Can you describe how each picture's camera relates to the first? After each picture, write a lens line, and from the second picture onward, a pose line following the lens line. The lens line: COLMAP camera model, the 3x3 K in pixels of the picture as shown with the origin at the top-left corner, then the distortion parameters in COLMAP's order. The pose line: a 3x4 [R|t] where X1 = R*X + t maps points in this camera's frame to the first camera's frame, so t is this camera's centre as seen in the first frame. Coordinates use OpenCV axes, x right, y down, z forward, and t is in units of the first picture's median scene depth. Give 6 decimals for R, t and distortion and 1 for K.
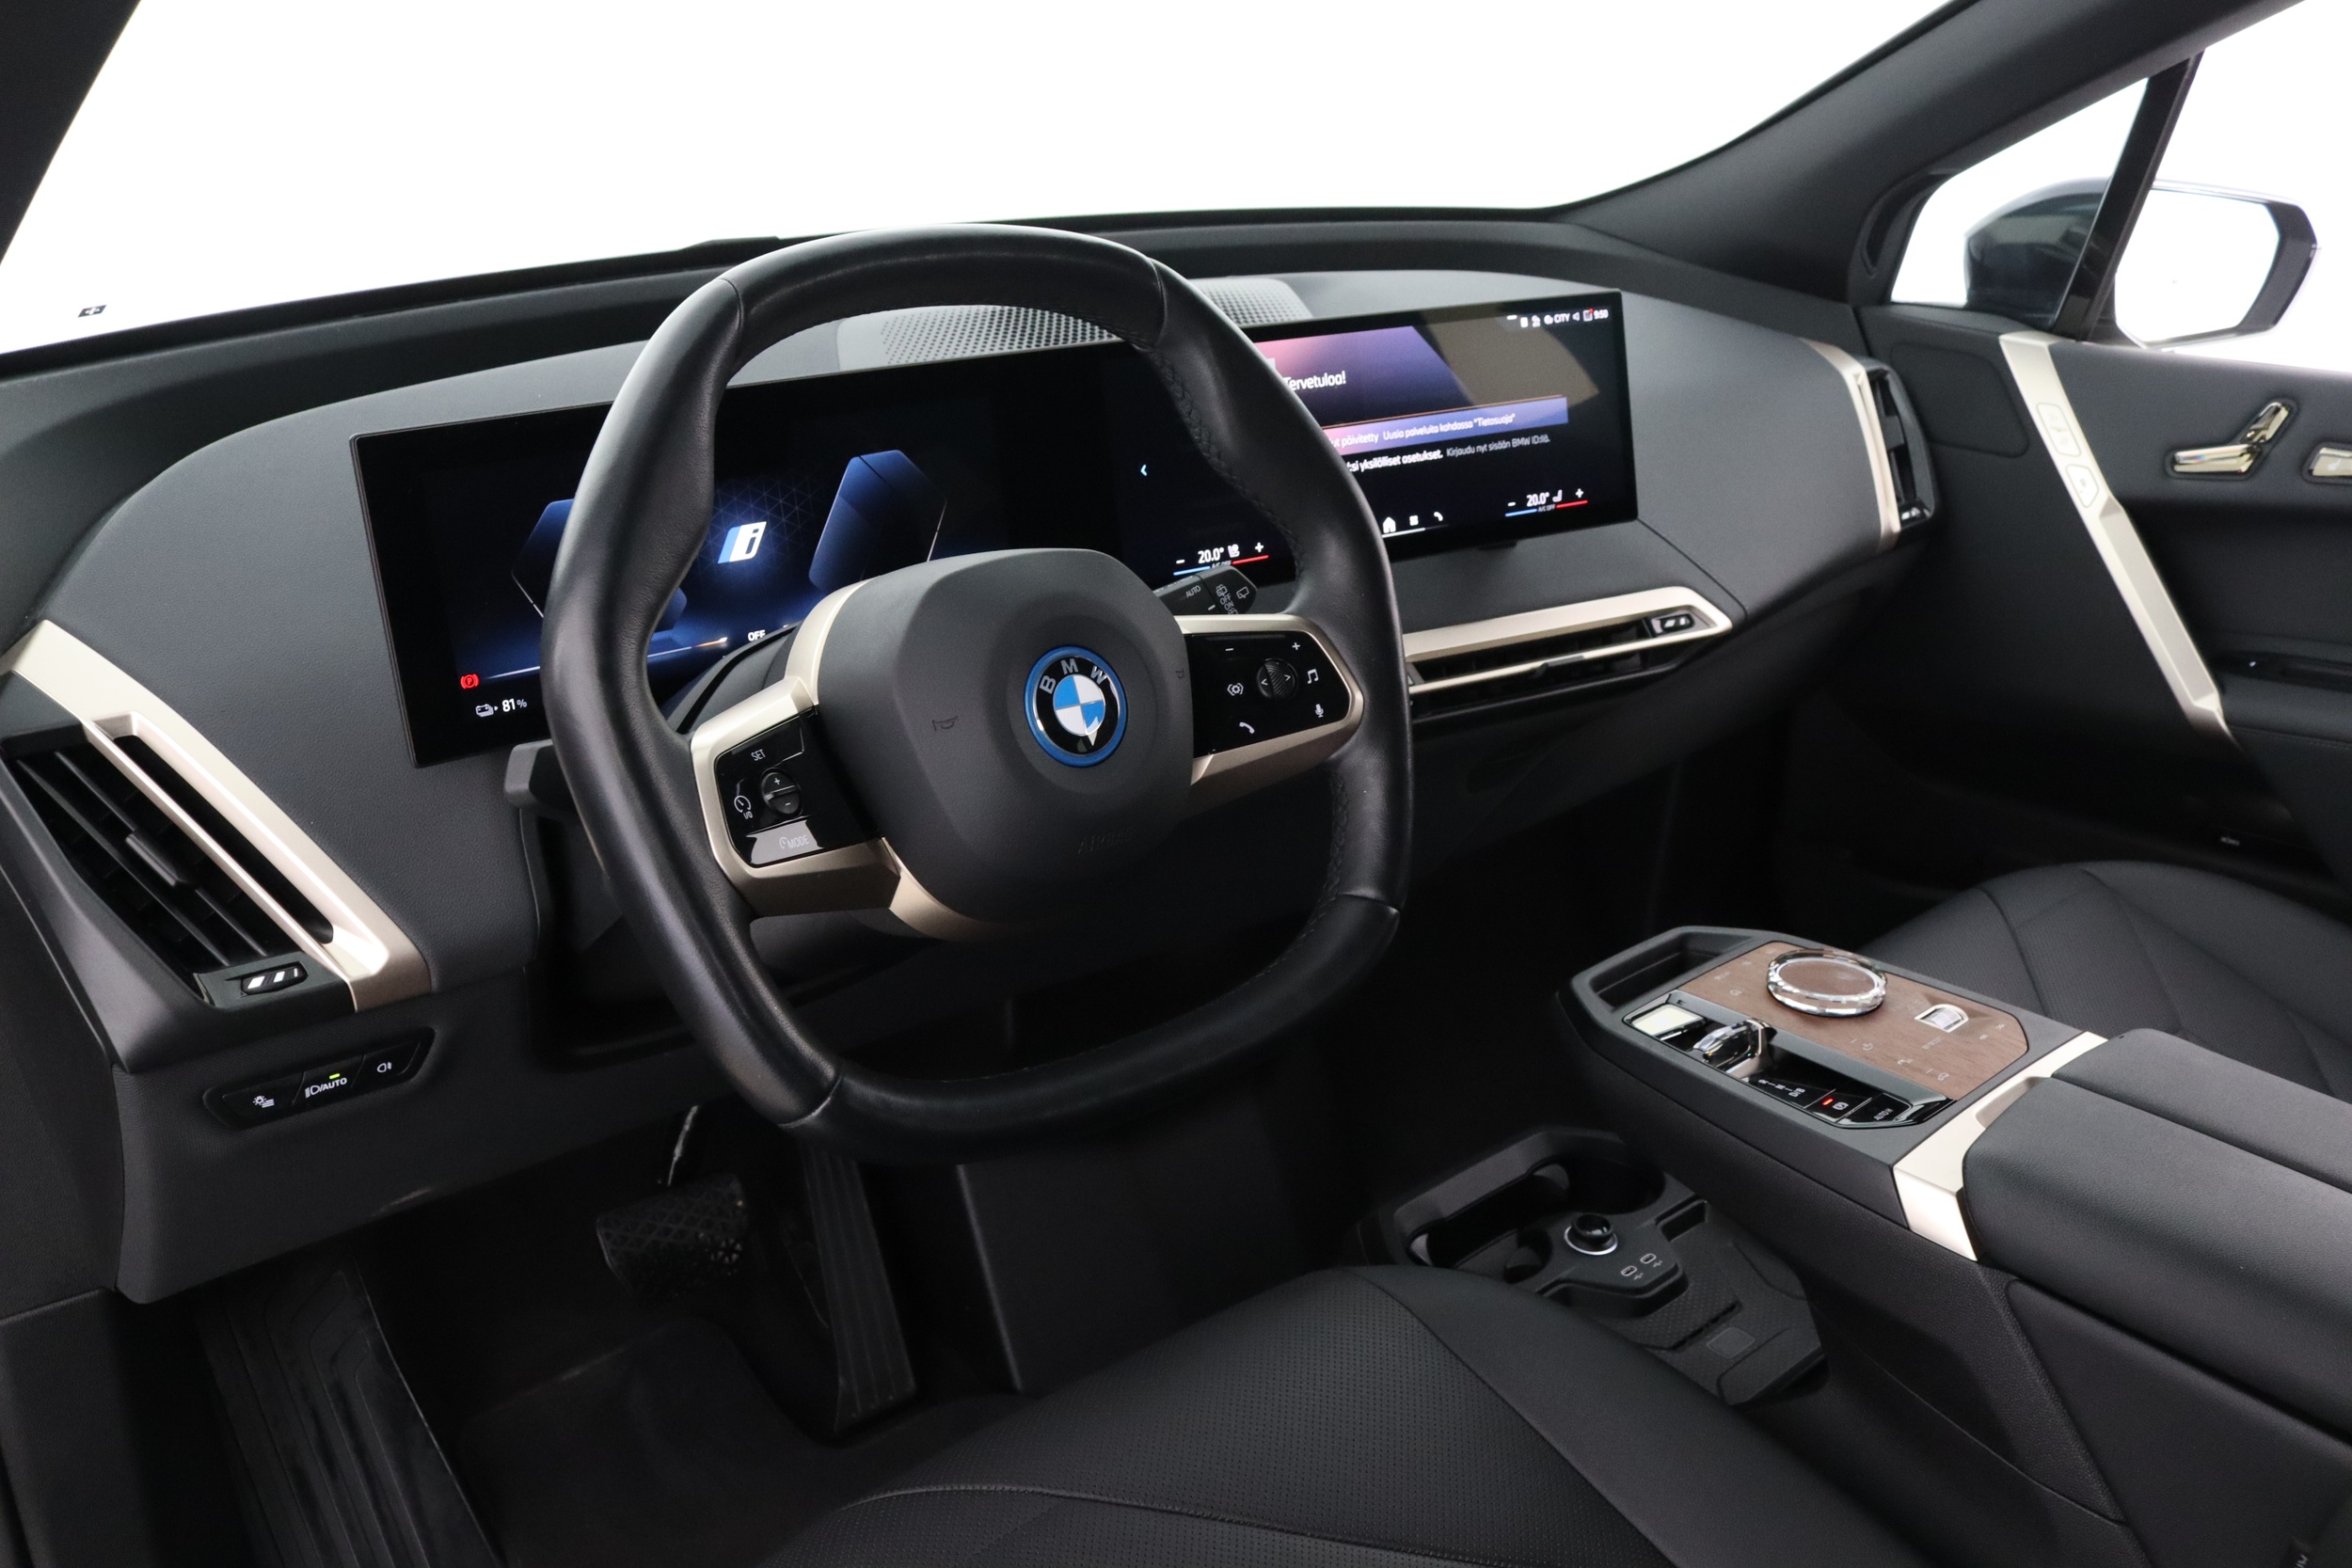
lens RADIAL K [[1965.1, 0, 1174.5], [0, 1965.1, 849.4], [0, 0, 1]] dist [-0.076169, 0.008342]
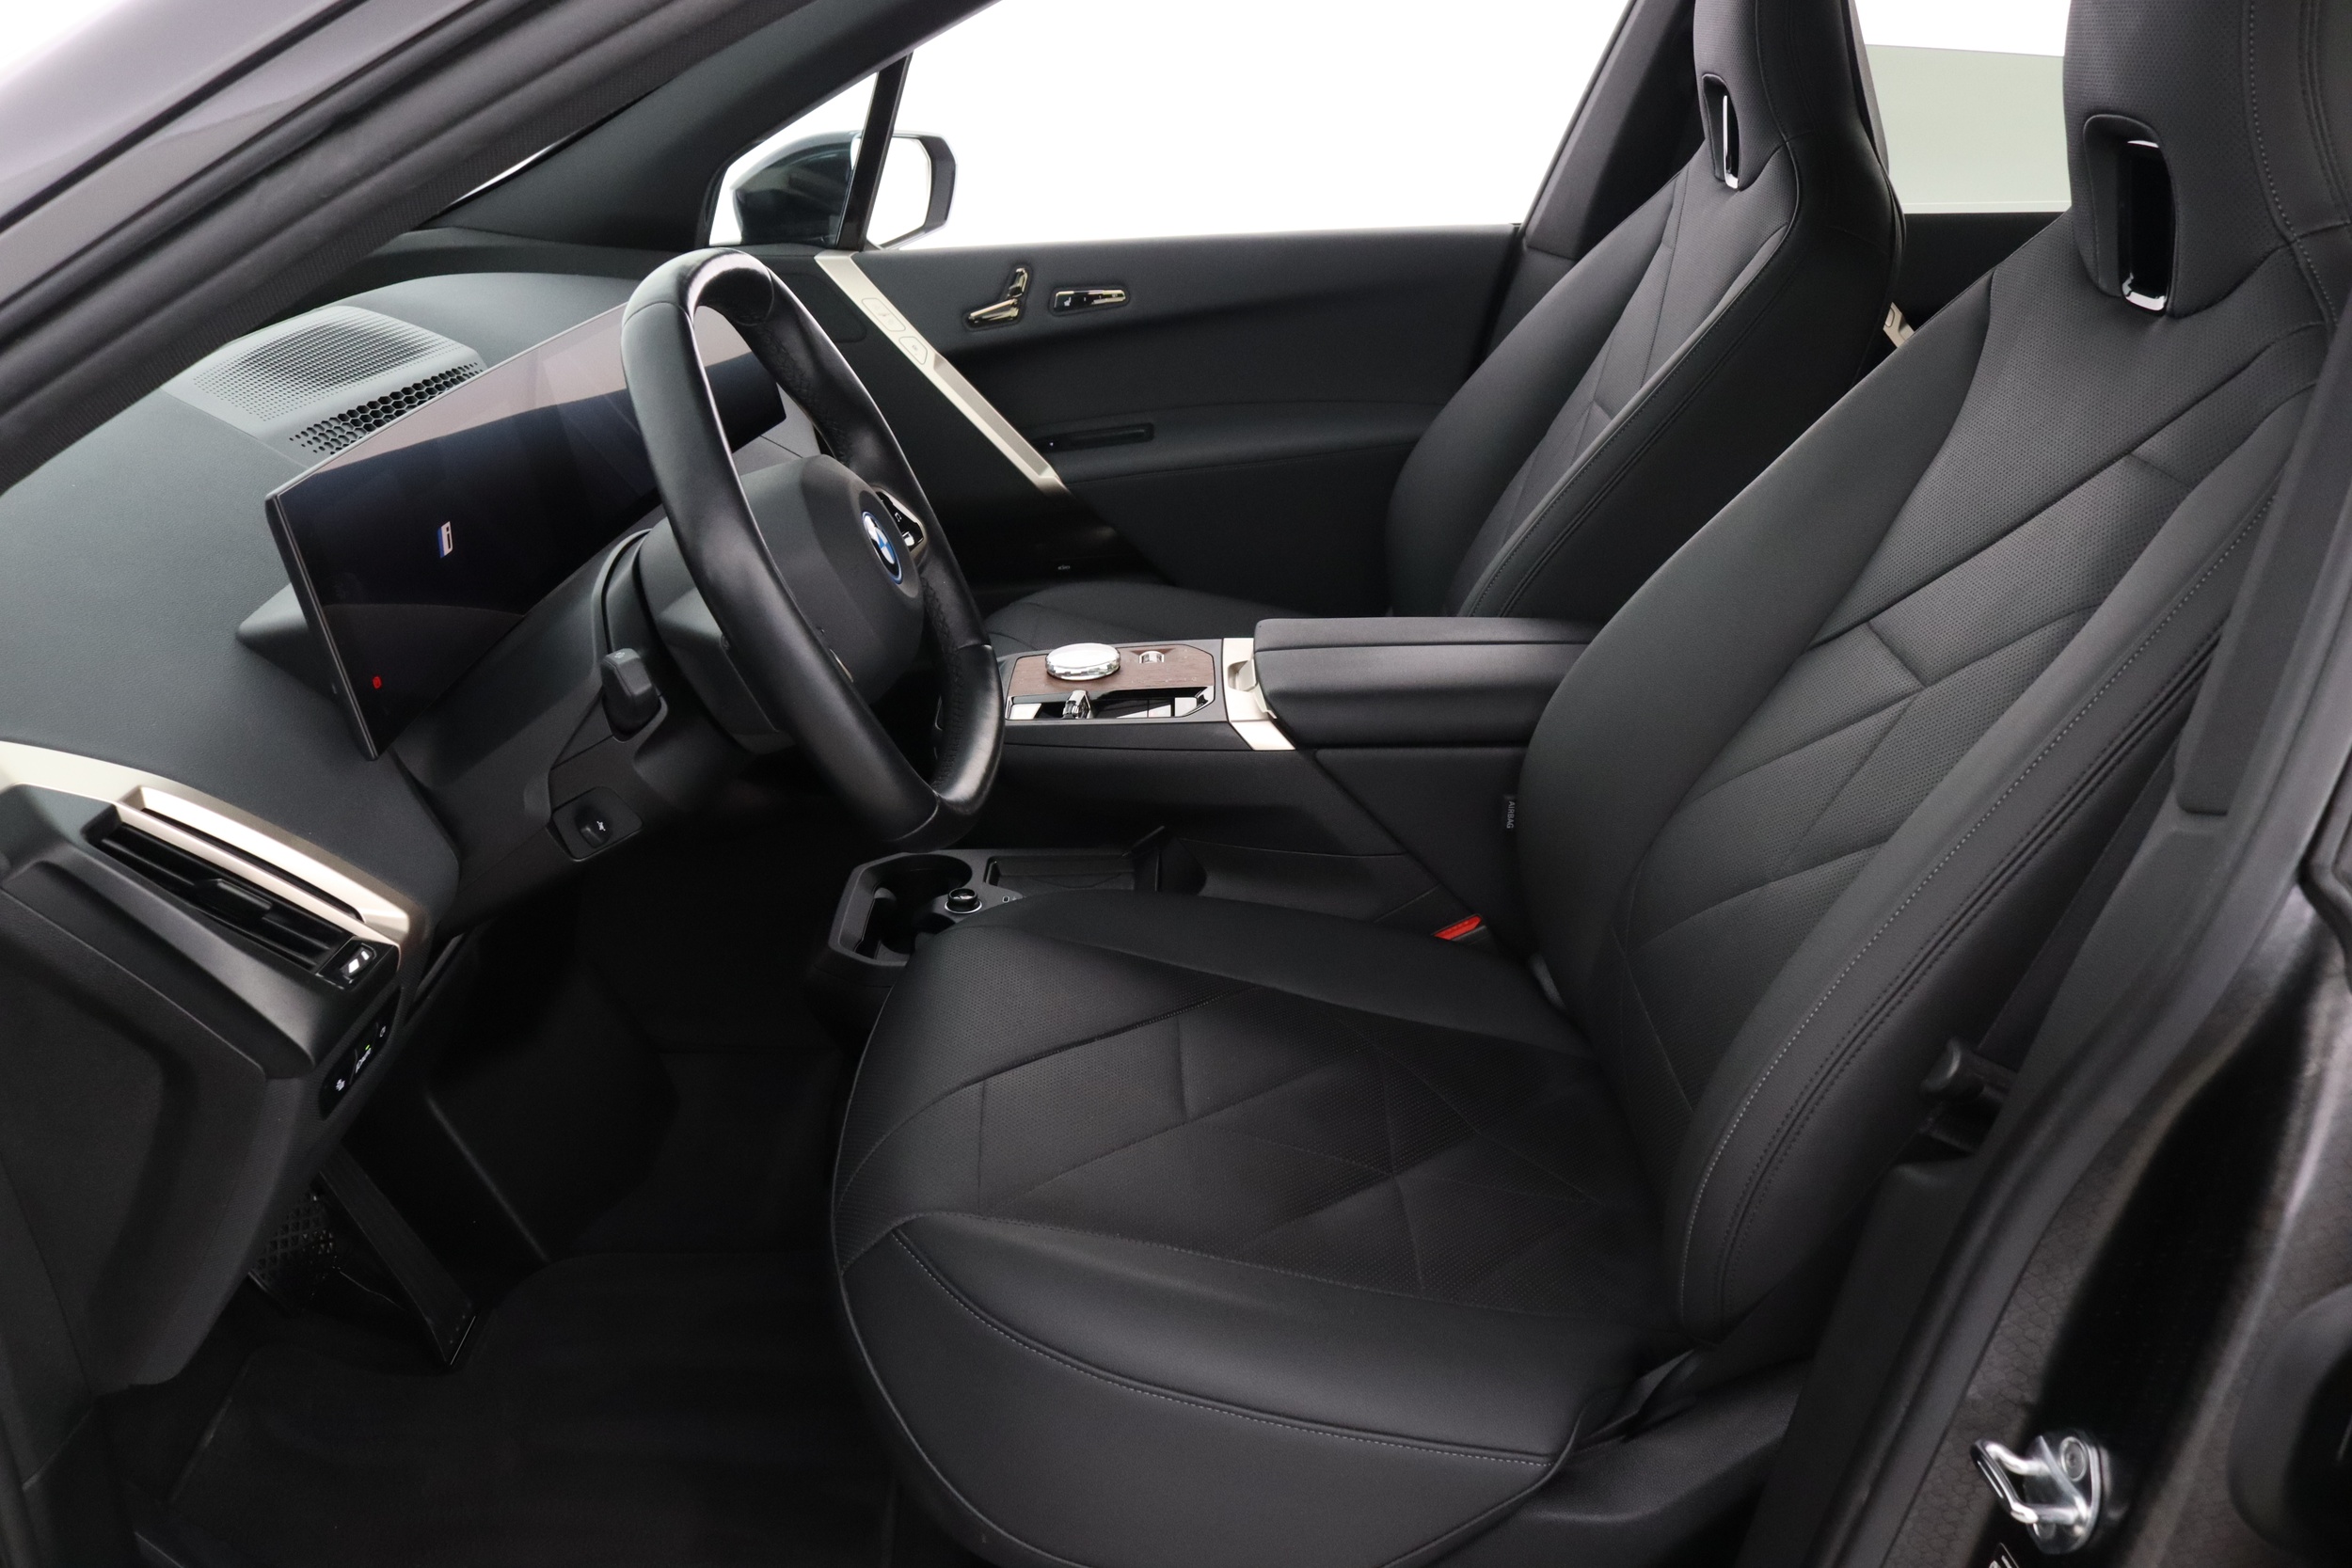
lens RADIAL K [[1965.1, 0, 1174.5], [0, 1965.1, 849.4], [0, 0, 1]] dist [-0.076169, 0.008342]
pose [[0.645959, -0.339970, 0.683489, -0.587552], [0.328431, 0.932022, 0.153194, -0.006657], [-0.689108, 0.125522, 0.713705, -0.117738]]
